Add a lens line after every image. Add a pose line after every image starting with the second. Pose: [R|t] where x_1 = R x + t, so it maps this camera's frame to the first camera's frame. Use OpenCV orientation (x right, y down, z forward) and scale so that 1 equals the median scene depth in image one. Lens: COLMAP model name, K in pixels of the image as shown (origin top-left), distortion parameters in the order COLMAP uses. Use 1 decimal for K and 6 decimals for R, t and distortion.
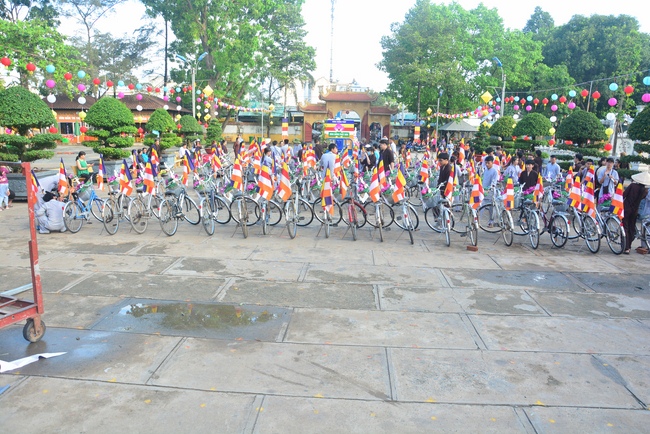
lens RADIAL K [[501.0, 0, 325.0], [0, 501.0, 217.0], [0, 0, 1]] dist [-0.085220, 0.004585]
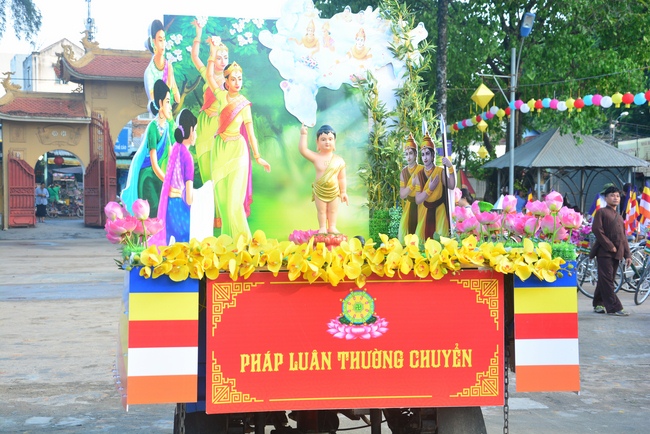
lens RADIAL K [[1142.4, 0, 325.0], [0, 1142.4, 217.0], [0, 0, 1]] dist [0.009334, 0.024956]
pose [[0.975709, -0.030809, 0.216892, -0.007635], [0.063815, 0.987096, -0.146866, -0.057074], [-0.209568, 0.157139, 0.965085, 0.386019]]
